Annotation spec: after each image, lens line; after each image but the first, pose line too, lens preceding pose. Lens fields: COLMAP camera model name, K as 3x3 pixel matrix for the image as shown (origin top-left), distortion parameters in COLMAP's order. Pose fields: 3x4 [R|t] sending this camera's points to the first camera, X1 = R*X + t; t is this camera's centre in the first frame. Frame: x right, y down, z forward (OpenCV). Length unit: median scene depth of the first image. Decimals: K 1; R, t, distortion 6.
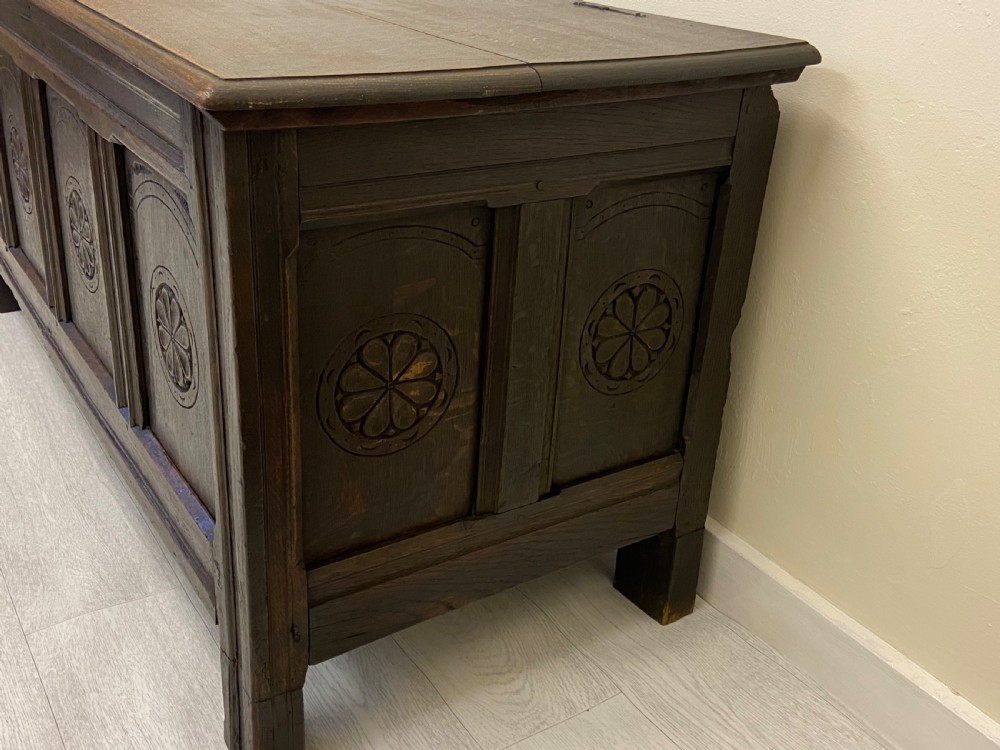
lens RADIAL K [[1026.0, 0, 500.0], [0, 1026.0, 375.0], [0, 0, 1]] dist [0.118078, -0.190628]
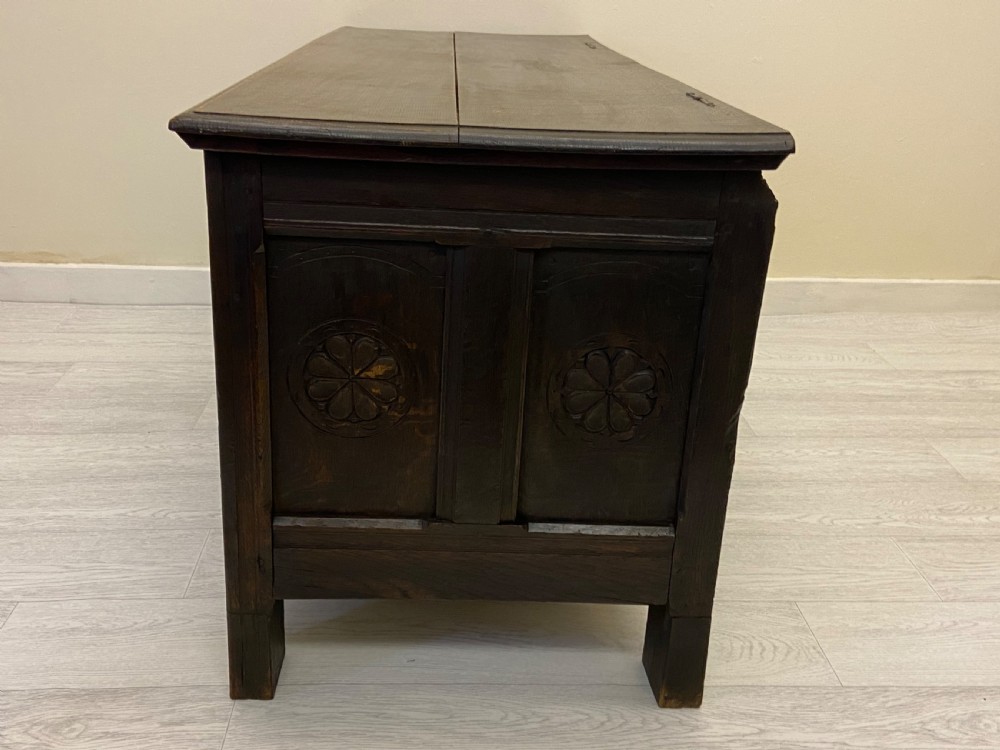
lens RADIAL K [[1018.8, 0, 495.2], [0, 1018.8, 367.3], [0, 0, 1]] dist [0.123914, -0.186212]
pose [[0.865913, 0.183690, -0.465245, 0.544458], [-0.223297, 0.974259, -0.030938, -0.002926], [0.447586, 0.130677, 0.884641, 0.015729]]
